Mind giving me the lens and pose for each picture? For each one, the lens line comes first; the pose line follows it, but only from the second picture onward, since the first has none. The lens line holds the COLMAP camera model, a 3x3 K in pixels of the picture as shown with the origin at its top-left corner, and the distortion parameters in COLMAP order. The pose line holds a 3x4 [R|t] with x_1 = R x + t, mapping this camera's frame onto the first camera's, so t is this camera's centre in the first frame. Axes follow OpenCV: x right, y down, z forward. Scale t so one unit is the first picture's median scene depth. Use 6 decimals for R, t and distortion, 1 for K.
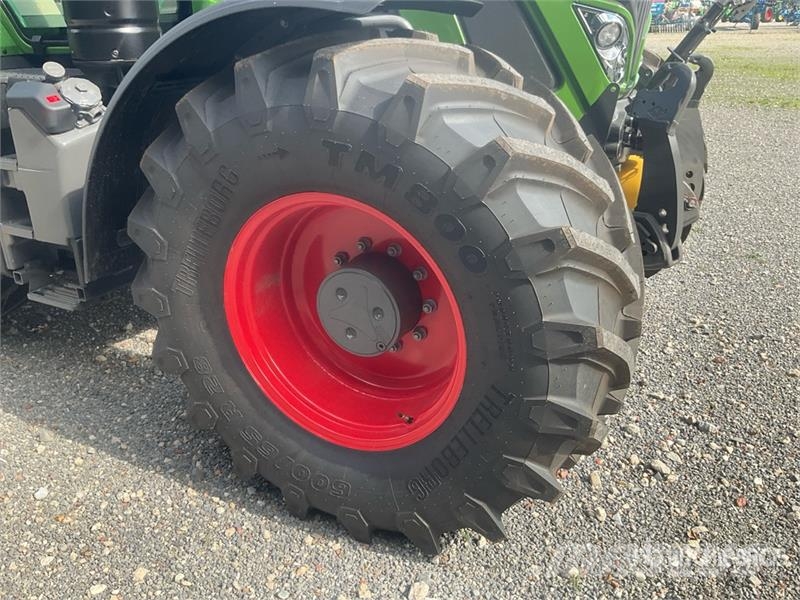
lens RADIAL K [[645.3, 0, 394.2], [0, 645.3, 293.2], [0, 0, 1]] dist [0.109070, -0.205482]
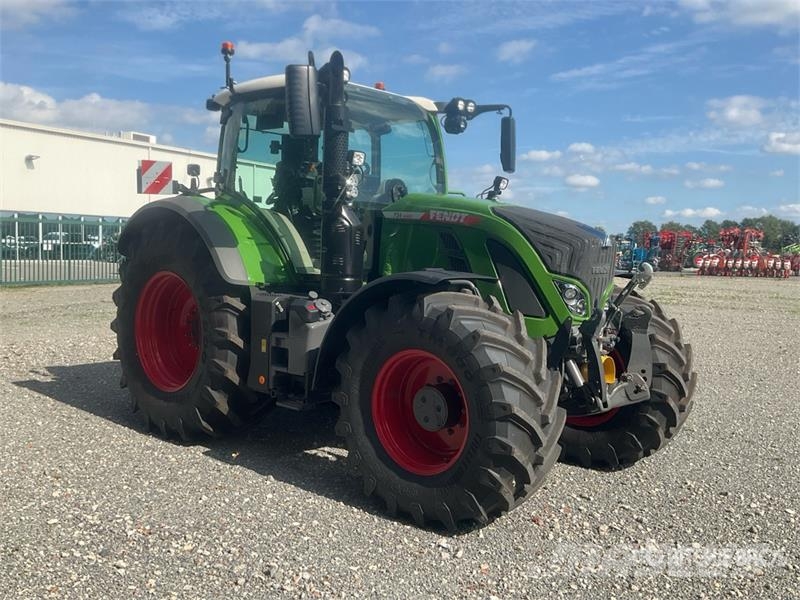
lens RADIAL K [[645.3, 0, 394.2], [0, 645.3, 293.2], [0, 0, 1]] dist [0.109070, -0.205482]
pose [[0.965288, 0.052448, -0.255866, 0.336567], [-0.134681, 0.939298, -0.315562, 0.342764], [0.223784, 0.339069, 0.913758, -1.052236]]
